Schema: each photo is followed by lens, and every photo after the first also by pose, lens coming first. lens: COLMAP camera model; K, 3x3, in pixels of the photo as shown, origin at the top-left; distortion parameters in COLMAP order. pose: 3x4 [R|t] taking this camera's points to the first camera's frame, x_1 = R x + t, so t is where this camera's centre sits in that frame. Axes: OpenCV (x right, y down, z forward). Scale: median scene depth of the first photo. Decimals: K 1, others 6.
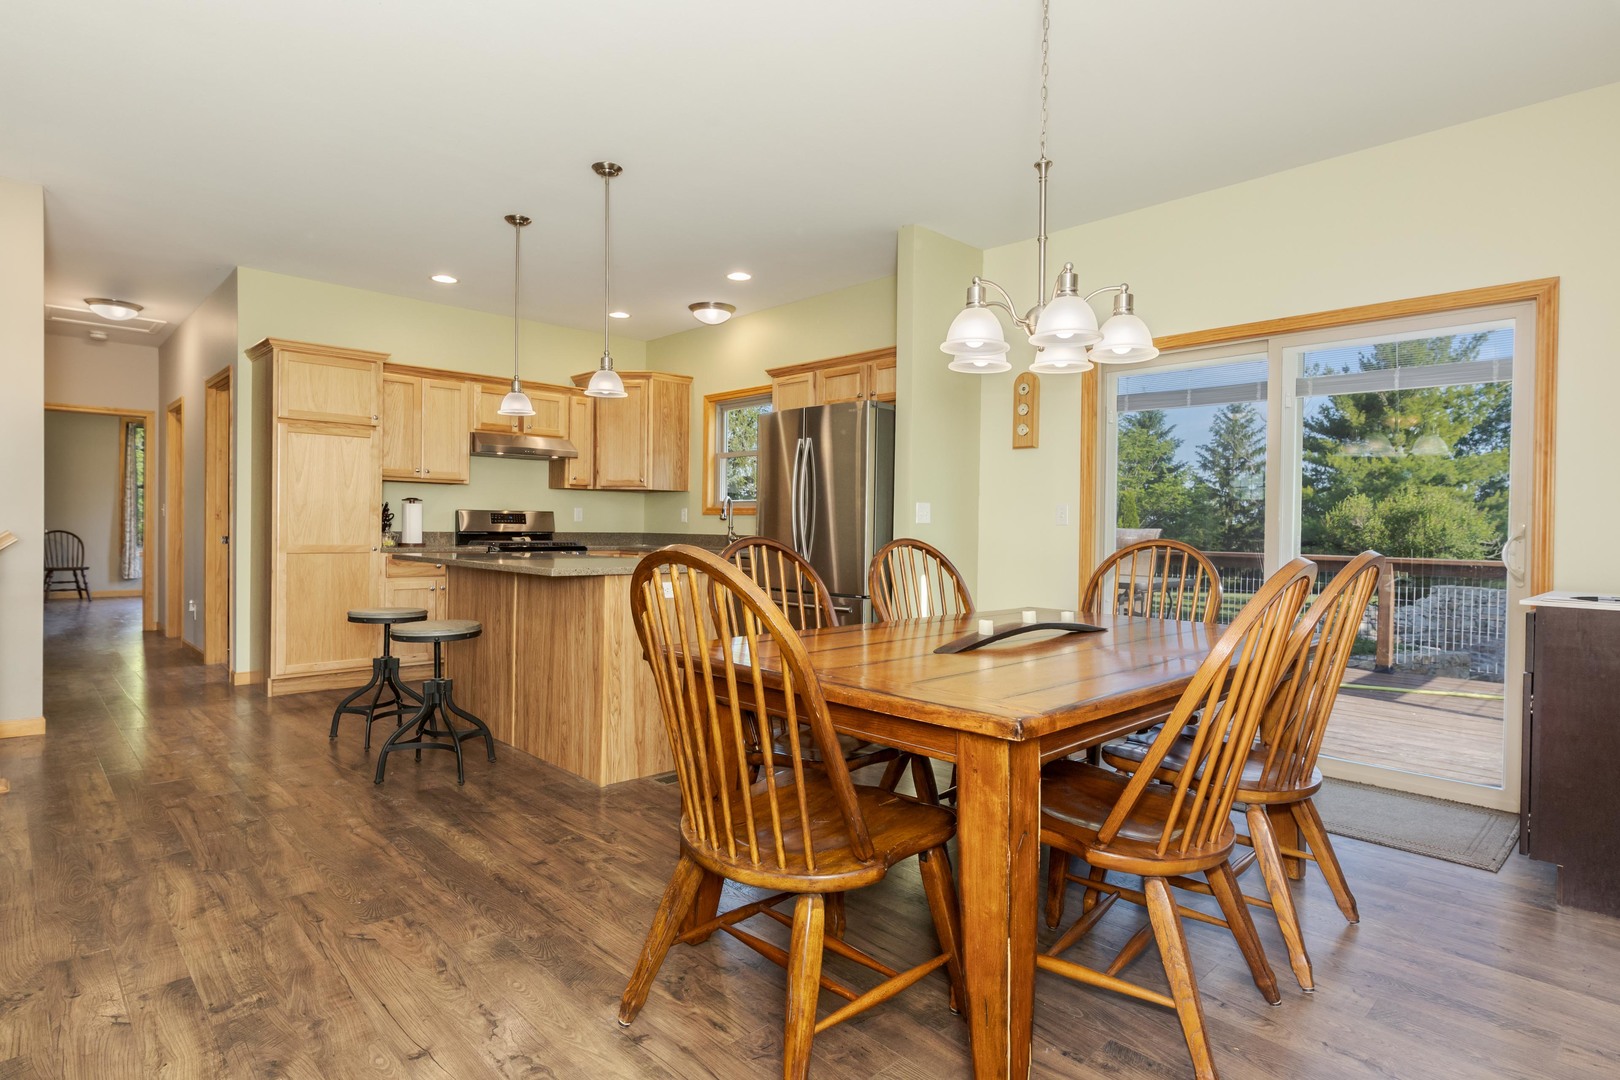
lens RADIAL K [[821.1, 0, 807.4], [0, 821.1, 535.8], [0, 0, 1]] dist [0.000270, -0.000693]
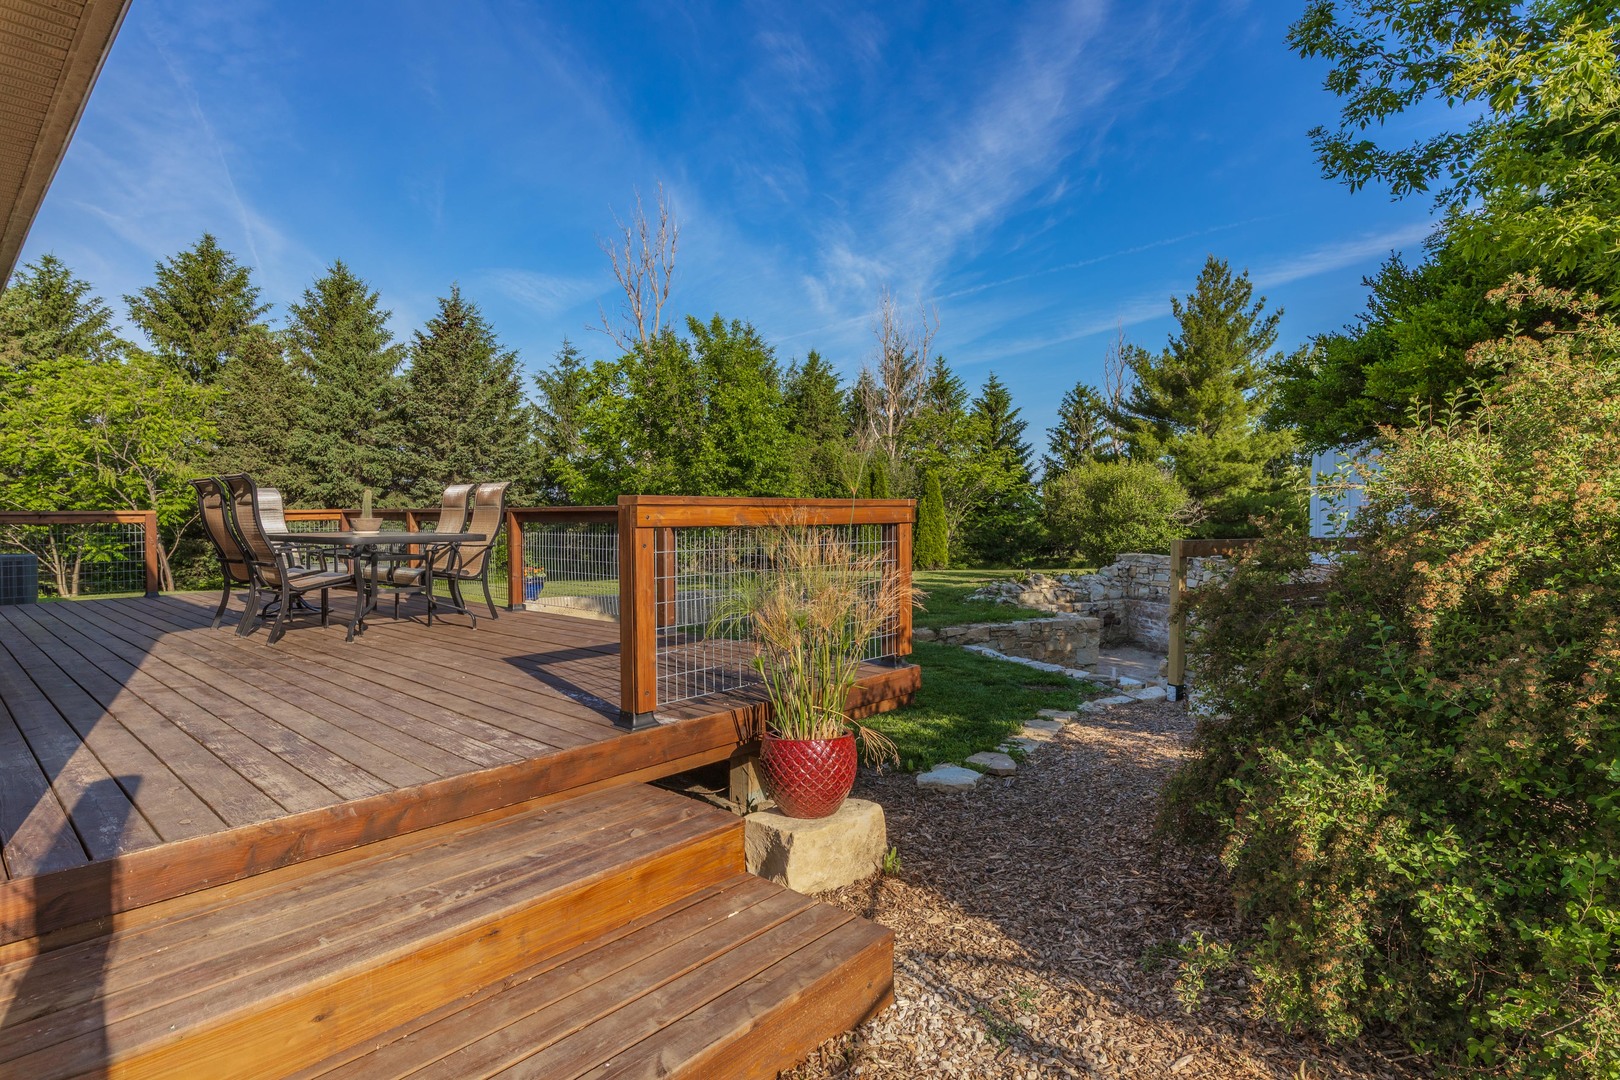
lens RADIAL K [[821.1, 0, 807.4], [0, 821.1, 535.8], [0, 0, 1]] dist [0.000270, -0.000693]
pose [[0.995124, -0.020204, 0.096539, 0.117873], [0.019053, 0.999736, 0.012833, 0.007629], [-0.096773, -0.010932, 0.995246, 0.015724]]
